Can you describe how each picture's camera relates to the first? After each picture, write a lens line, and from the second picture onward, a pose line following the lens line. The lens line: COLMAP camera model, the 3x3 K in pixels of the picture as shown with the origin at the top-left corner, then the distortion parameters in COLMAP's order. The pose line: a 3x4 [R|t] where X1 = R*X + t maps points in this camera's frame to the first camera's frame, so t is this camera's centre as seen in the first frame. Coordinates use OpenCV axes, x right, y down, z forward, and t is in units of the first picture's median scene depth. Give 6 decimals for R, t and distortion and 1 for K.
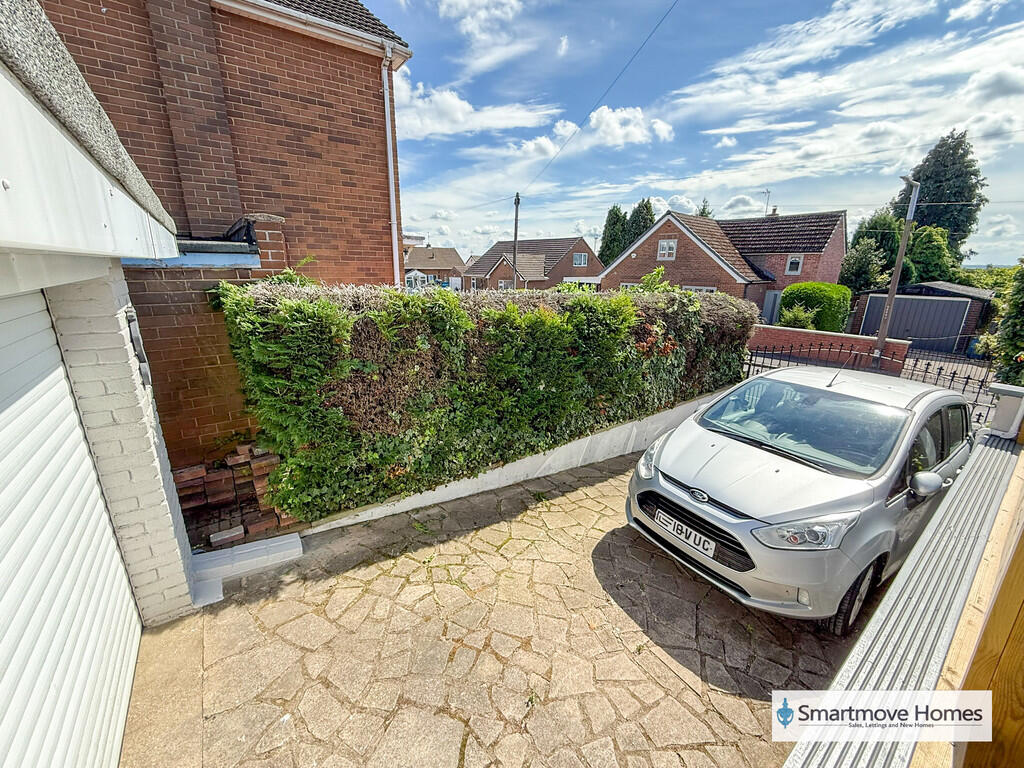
lens RADIAL K [[410.2, 0, 508.7], [0, 410.2, 383.9], [0, 0, 1]] dist [0.002080, -0.000247]
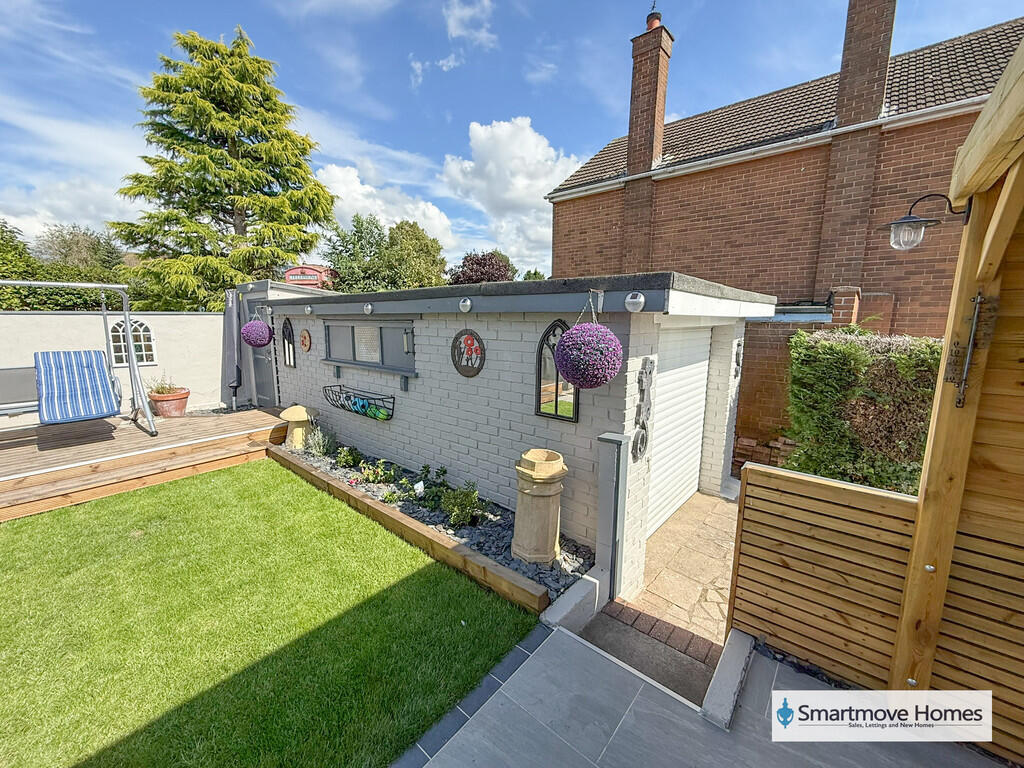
lens RADIAL K [[410.2, 0, 508.7], [0, 410.2, 383.9], [0, 0, 1]] dist [0.002080, -0.000247]
pose [[0.235060, 0.146794, -0.960832, 0.604090], [-0.275051, 0.958170, 0.079098, 0.136574], [0.932252, 0.245685, 0.265603, -0.434847]]
